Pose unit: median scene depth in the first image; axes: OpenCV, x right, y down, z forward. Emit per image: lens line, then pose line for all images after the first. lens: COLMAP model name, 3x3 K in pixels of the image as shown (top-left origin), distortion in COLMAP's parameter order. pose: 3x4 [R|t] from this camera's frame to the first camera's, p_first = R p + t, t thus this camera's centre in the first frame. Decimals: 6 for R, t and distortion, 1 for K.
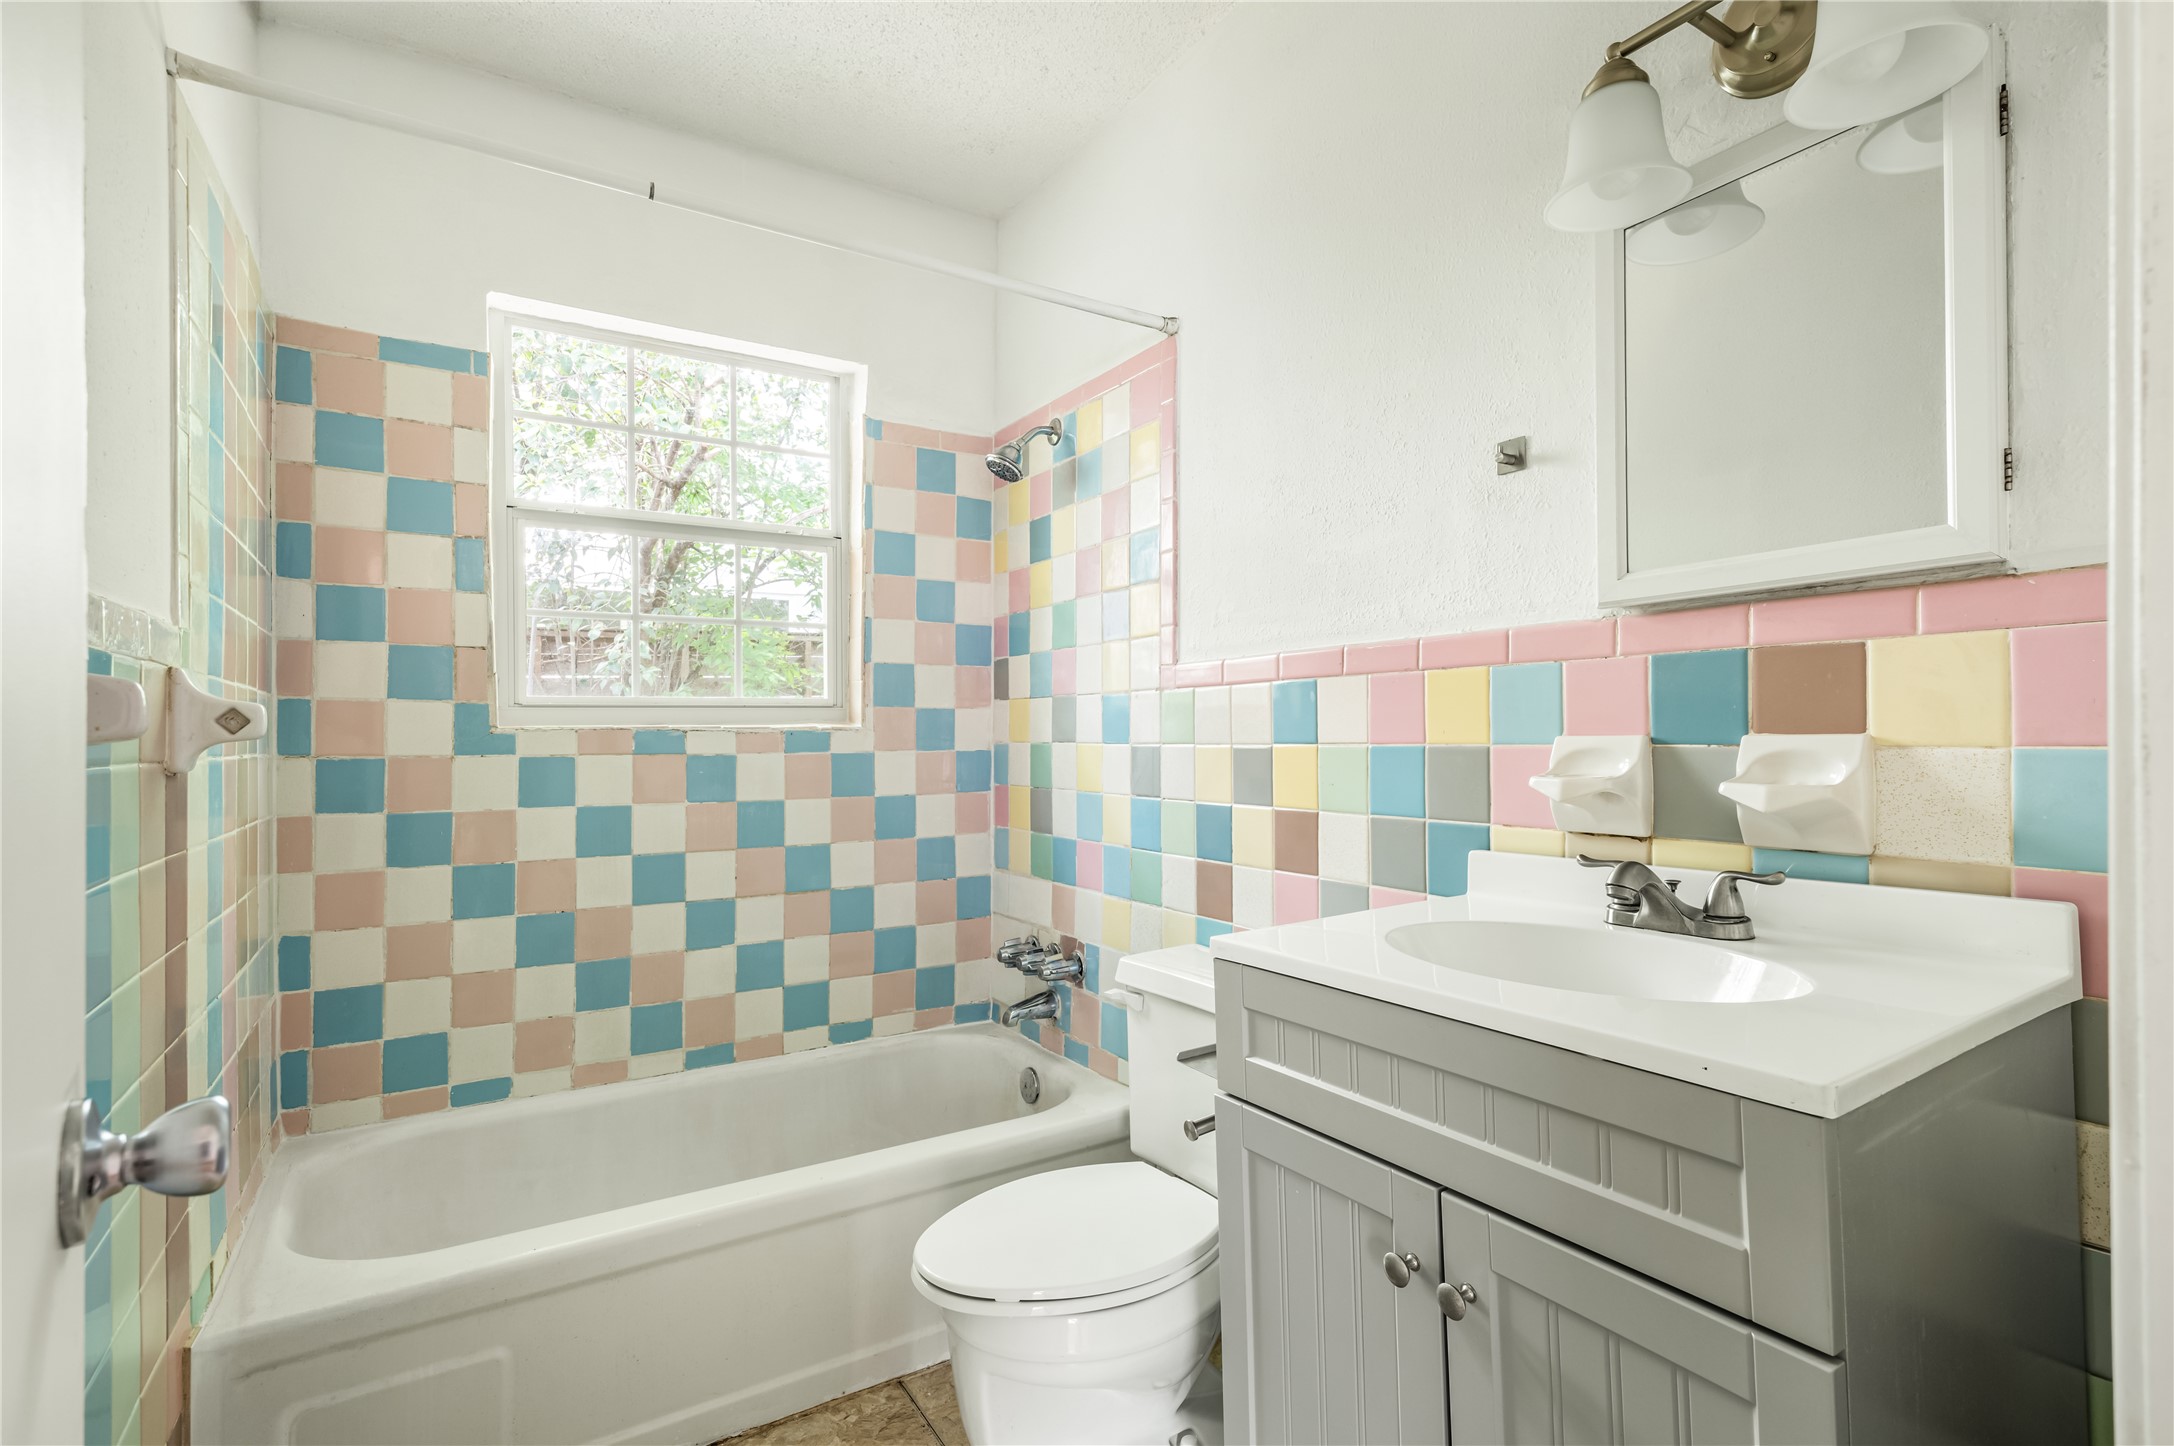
lens RADIAL K [[1005.6, 0, 1087.4], [0, 1005.6, 727.2], [0, 0, 1]] dist [-0.000237, -0.000371]
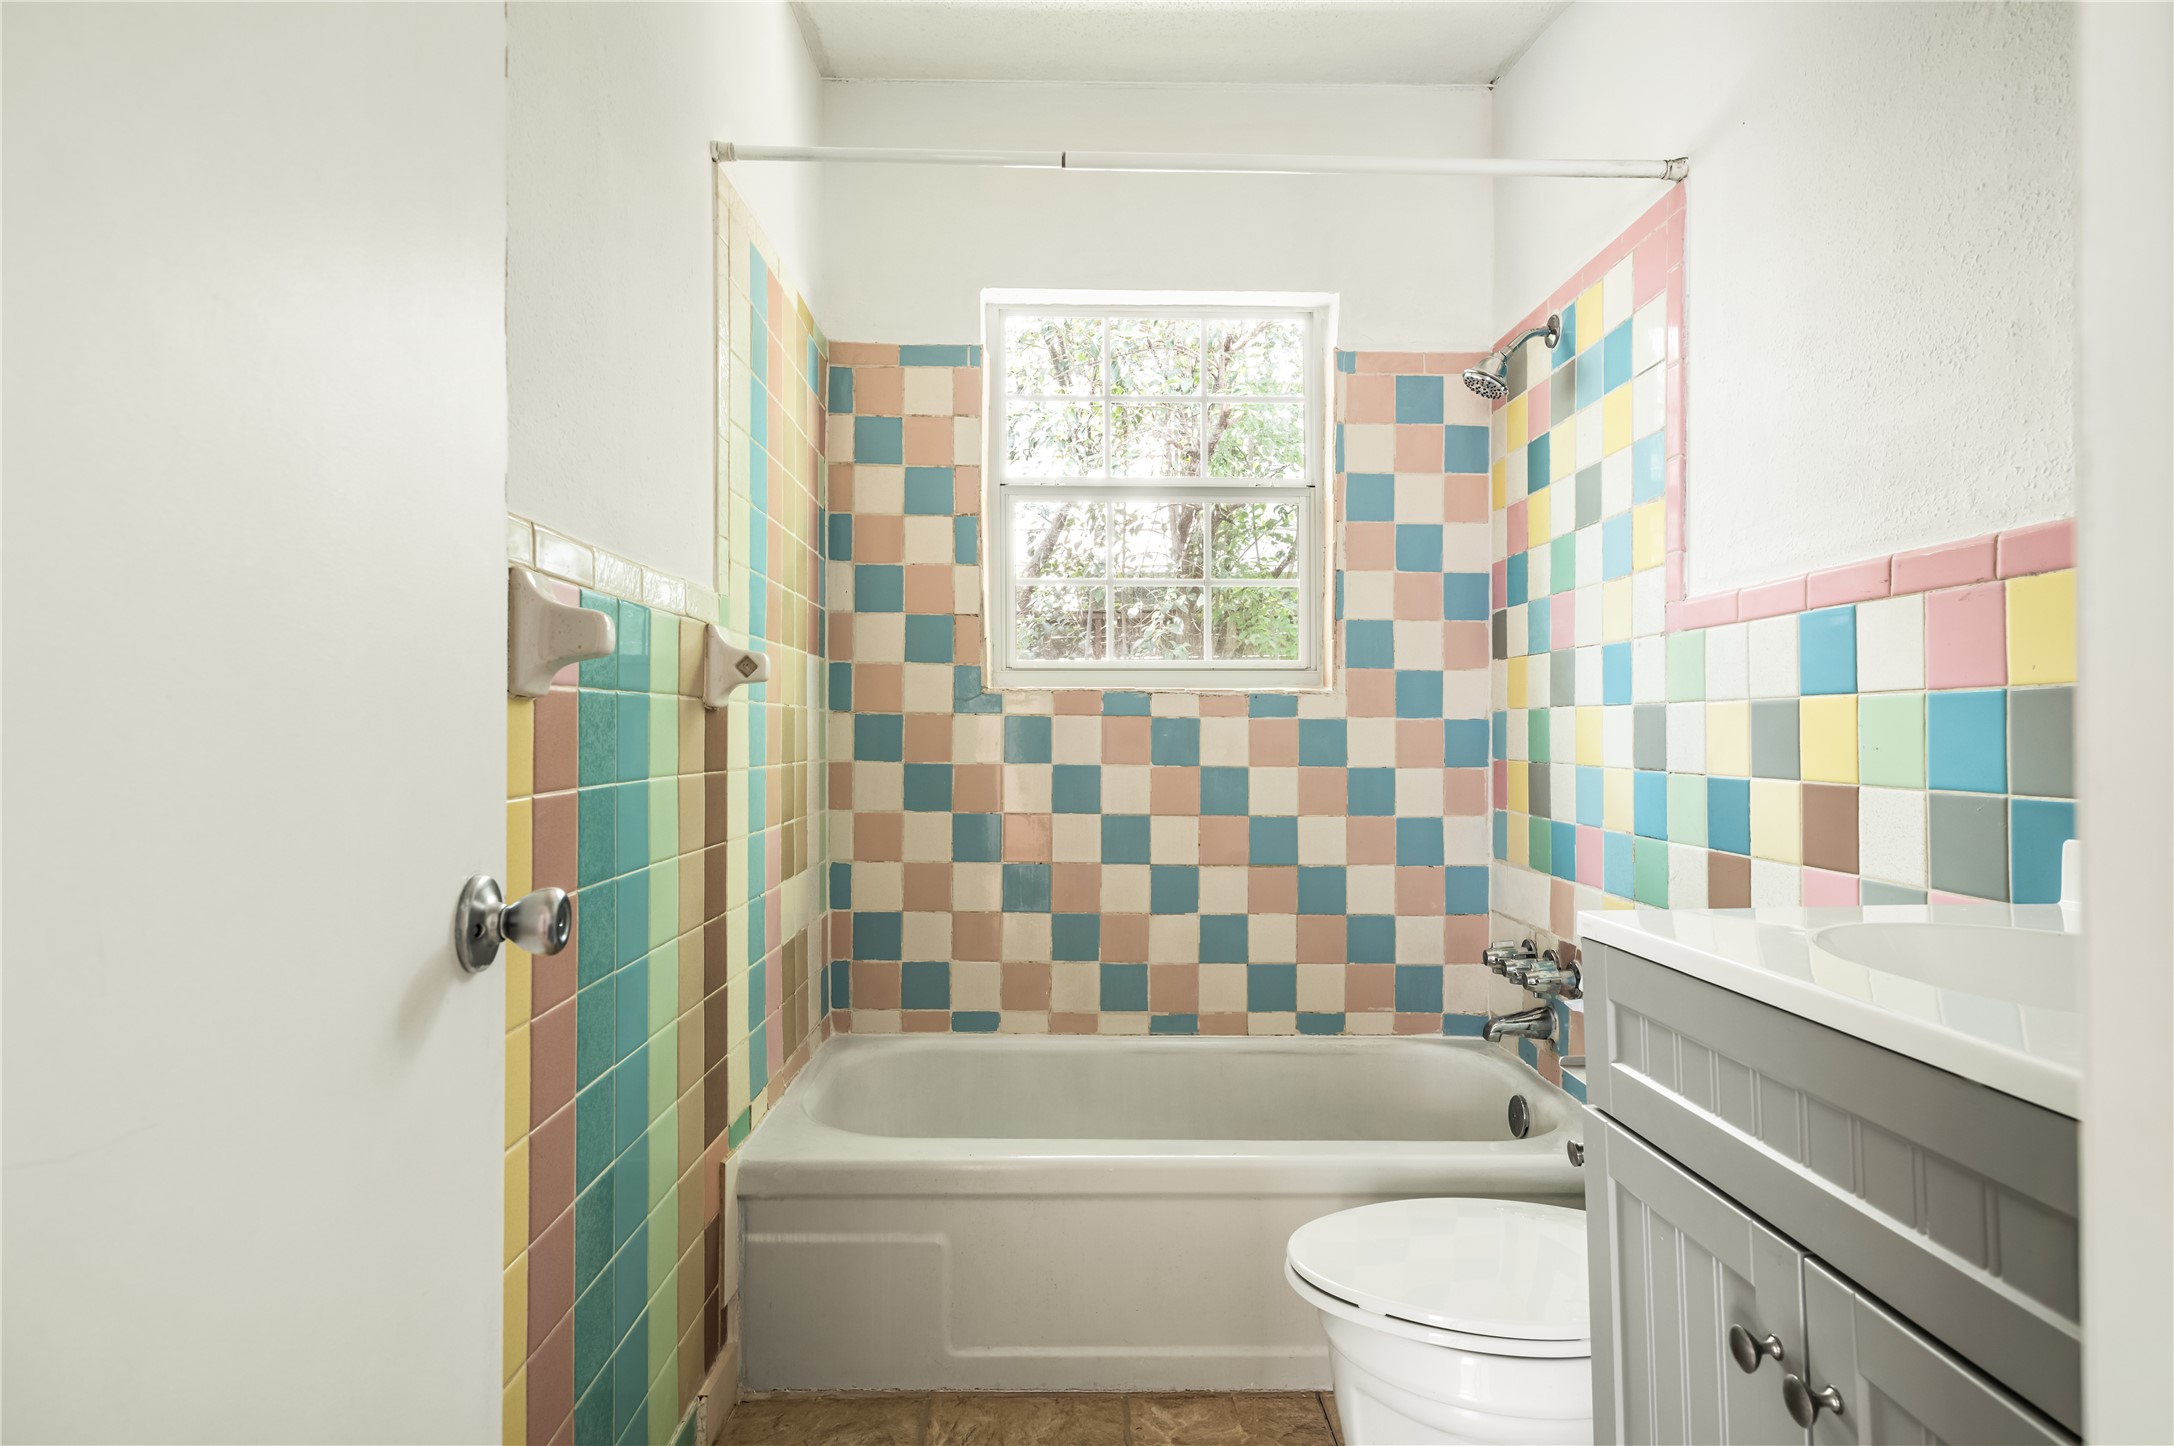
lens RADIAL K [[1125.2, 0, 1088.0], [0, 1125.2, 716.9], [0, 0, 1]] dist [-0.003656, -0.002278]
pose [[0.857821, 0.007623, -0.513893, 0.135735], [-0.008366, 0.999965, 0.000867, 0.030279], [0.513881, 0.003556, 0.857854, 0.011836]]
